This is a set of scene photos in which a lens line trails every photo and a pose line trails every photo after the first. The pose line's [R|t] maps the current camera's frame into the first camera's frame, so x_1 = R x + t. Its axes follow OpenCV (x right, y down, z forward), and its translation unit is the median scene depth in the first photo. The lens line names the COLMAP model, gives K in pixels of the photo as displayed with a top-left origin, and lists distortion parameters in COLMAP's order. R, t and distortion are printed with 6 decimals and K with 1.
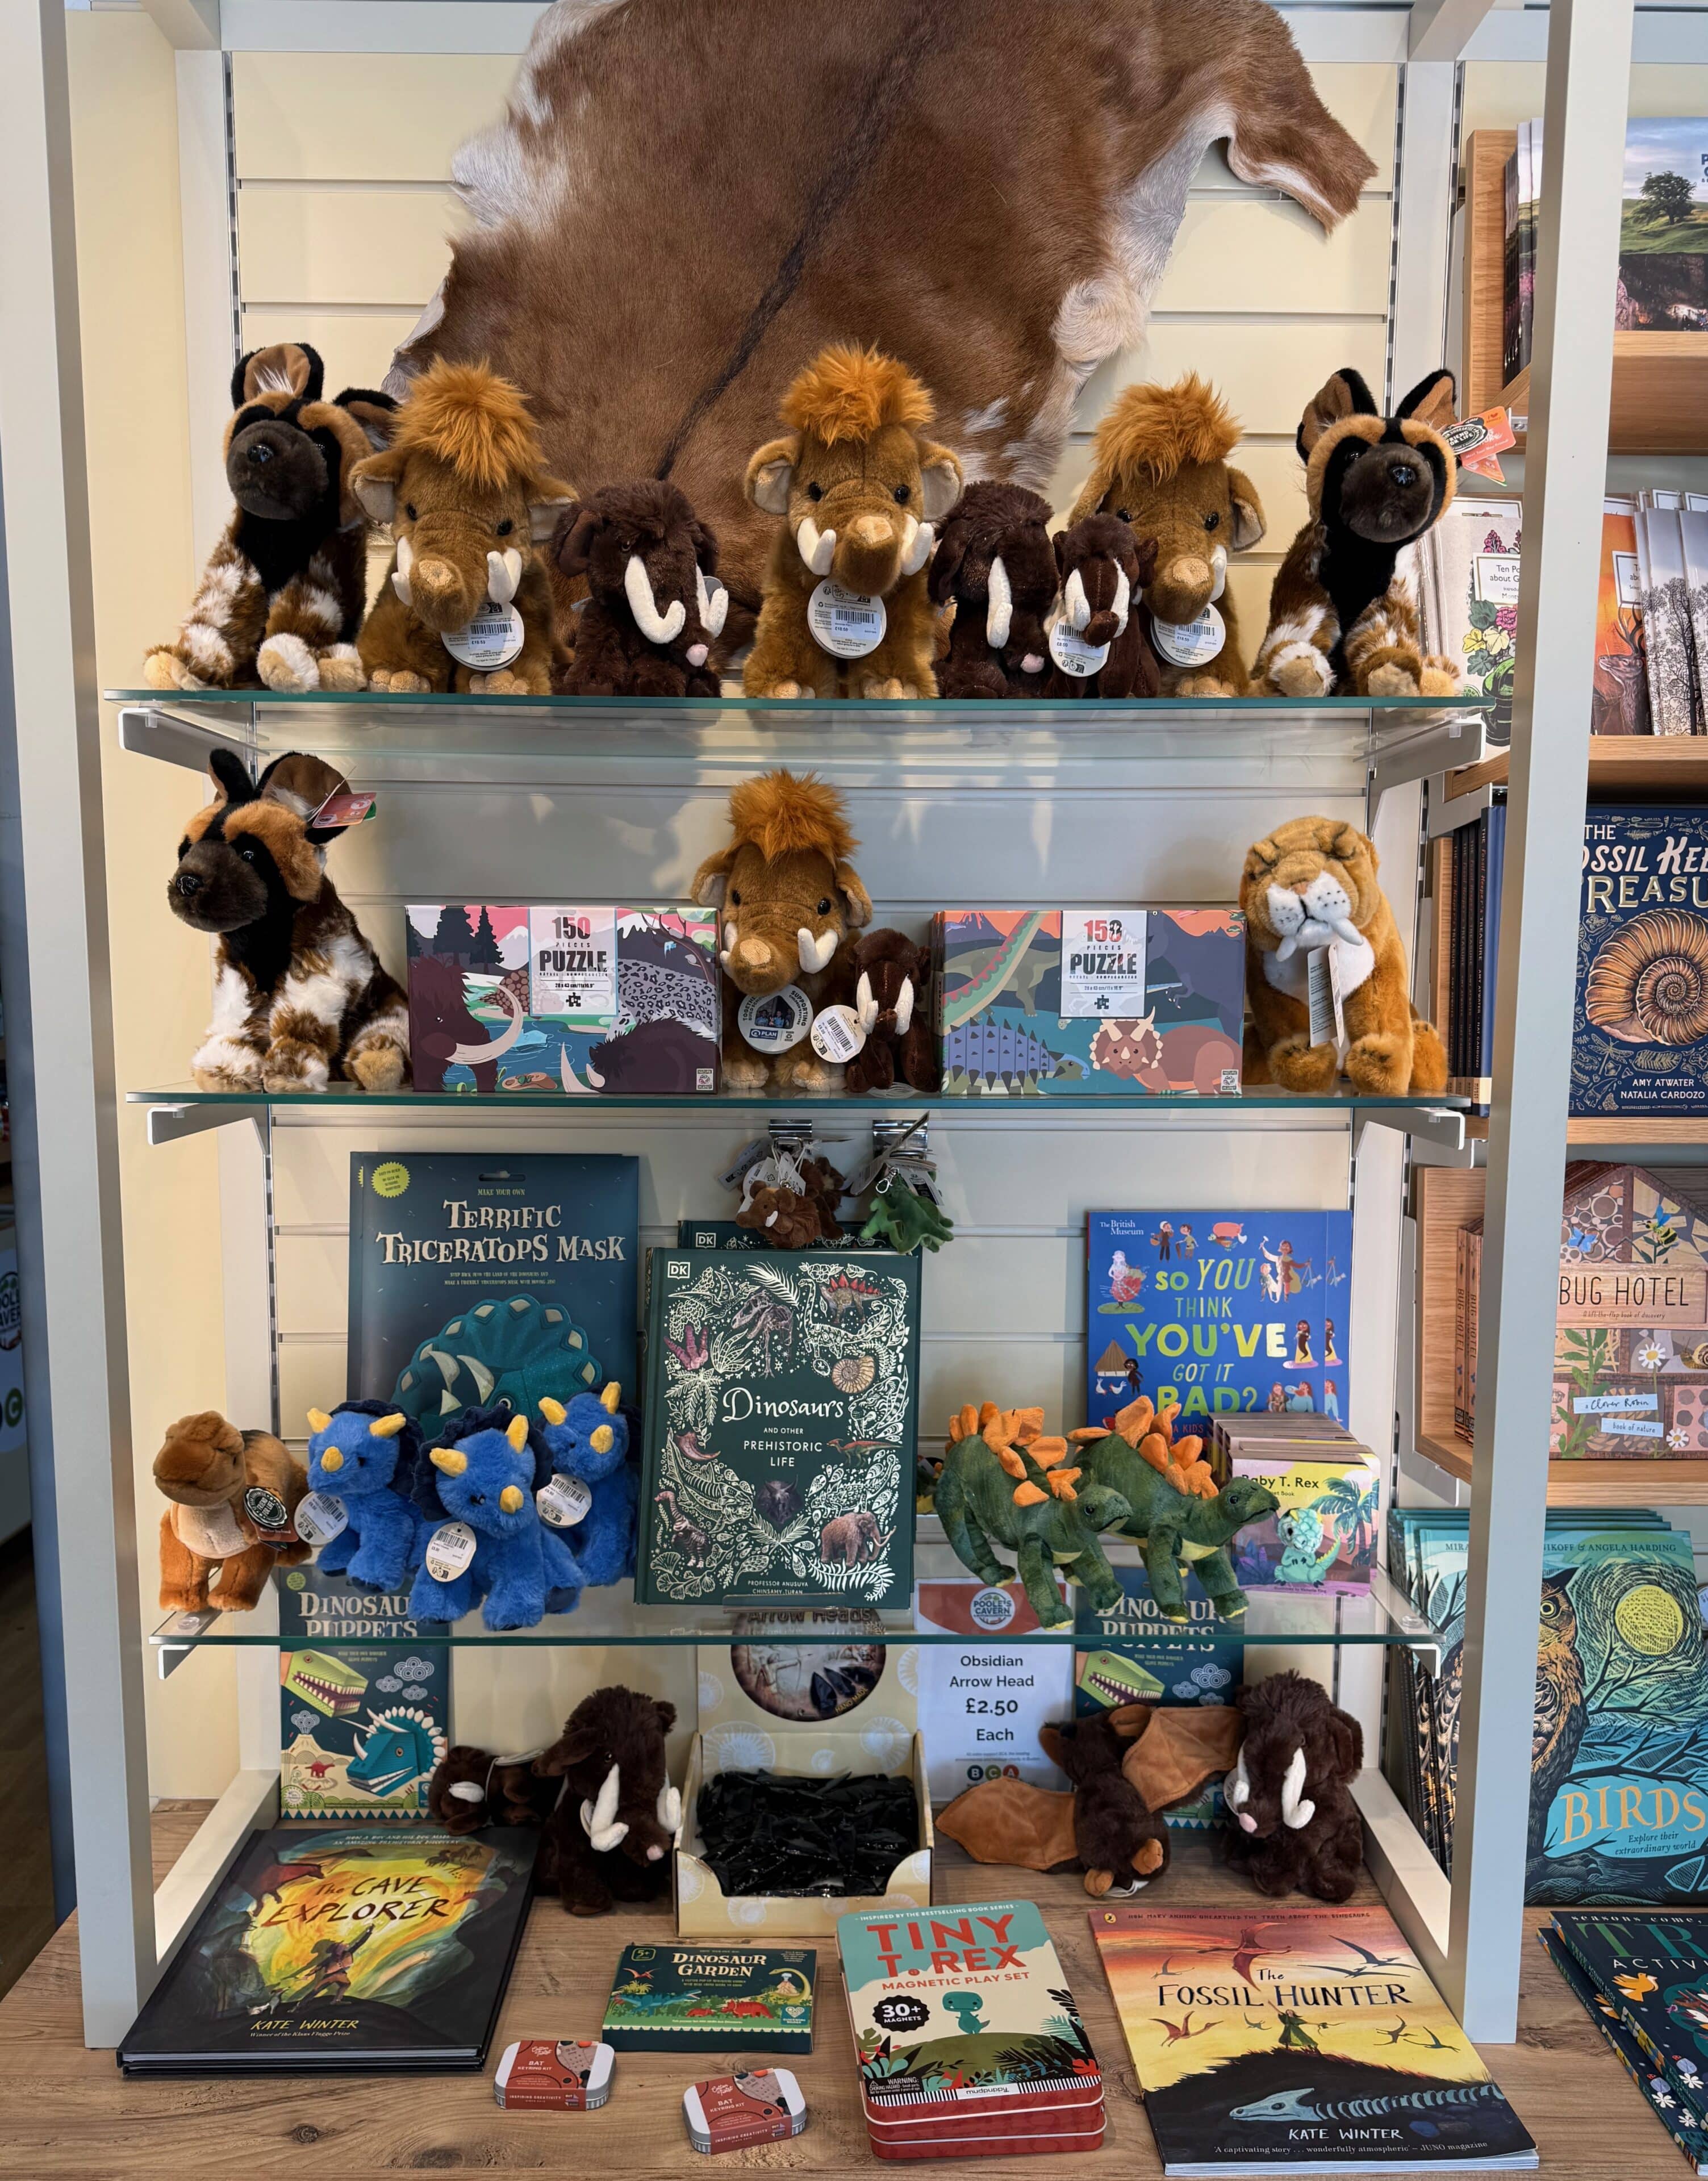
lens RADIAL K [[1627.3, 0, 883.1], [0, 1627.3, 1136.2], [0, 0, 1]] dist [0.041752, -0.028009]
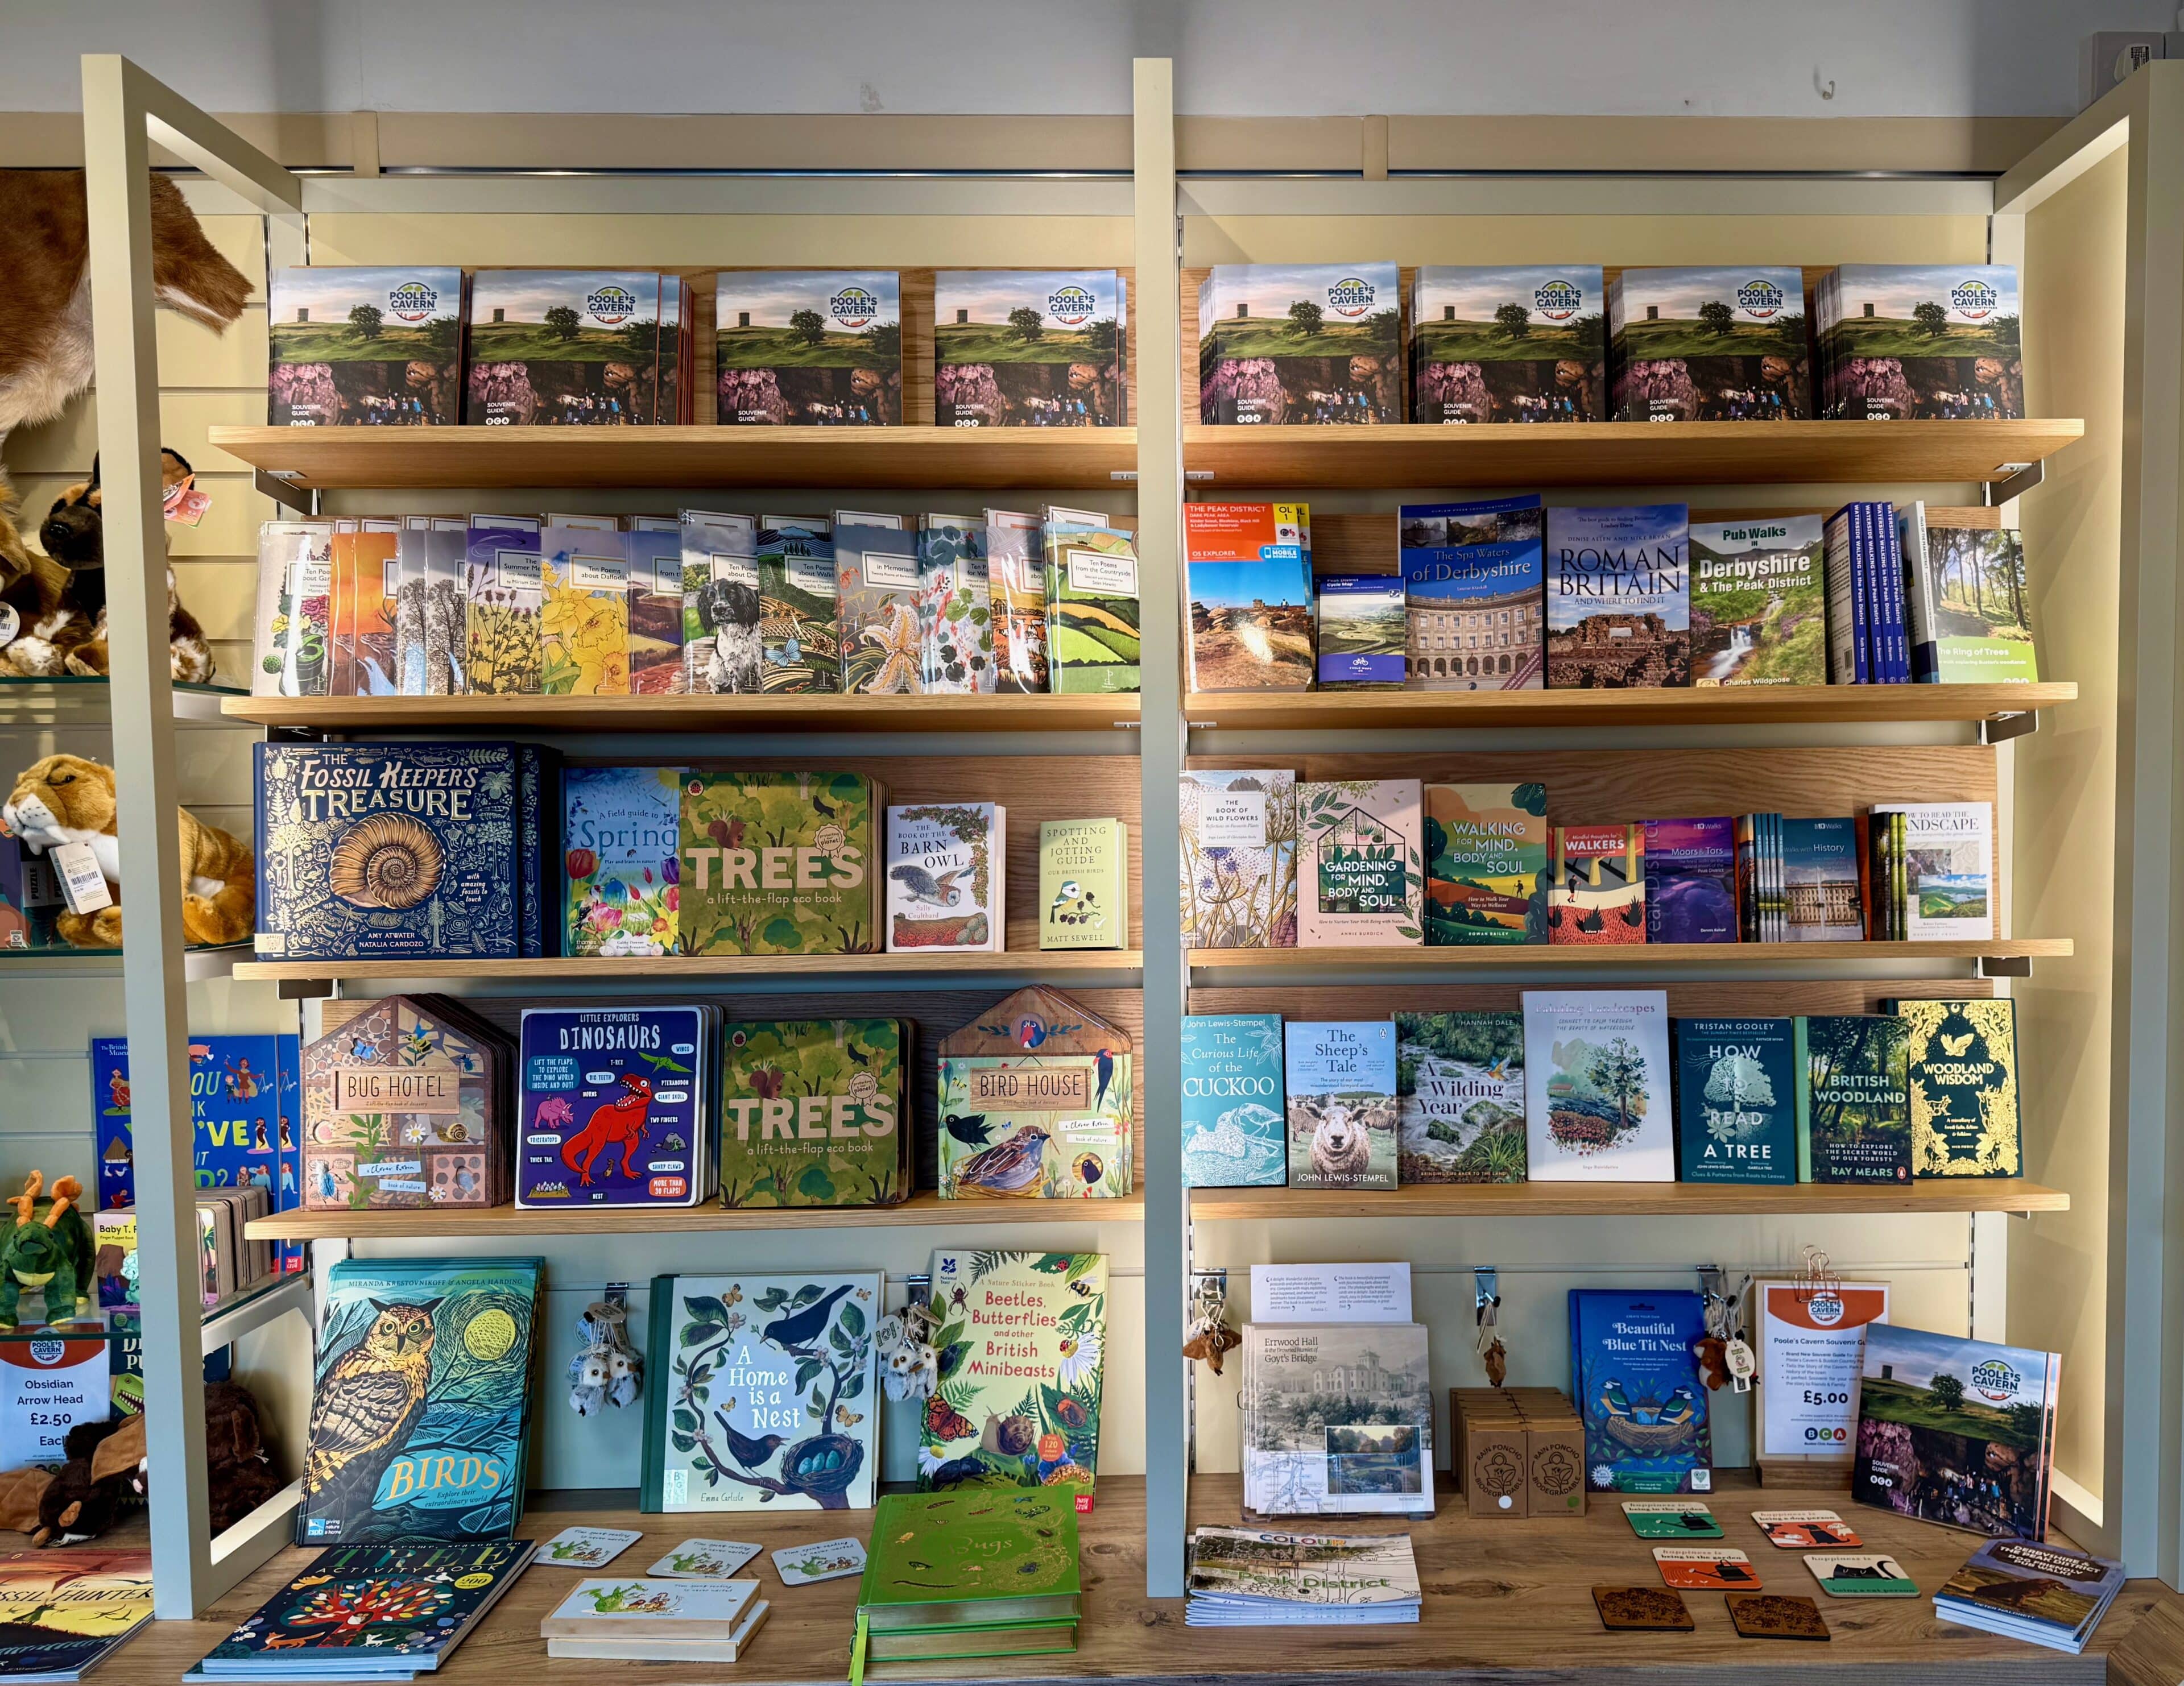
lens RADIAL K [[1695.9, 0, 1214.4], [0, 1695.9, 934.1], [0, 0, 1]] dist [0.059920, -0.038092]
pose [[0.999800, -0.012964, -0.015233, 1.169919], [0.012232, 0.998811, -0.047196, 0.042894], [0.015827, 0.047000, 0.998769, -0.443483]]
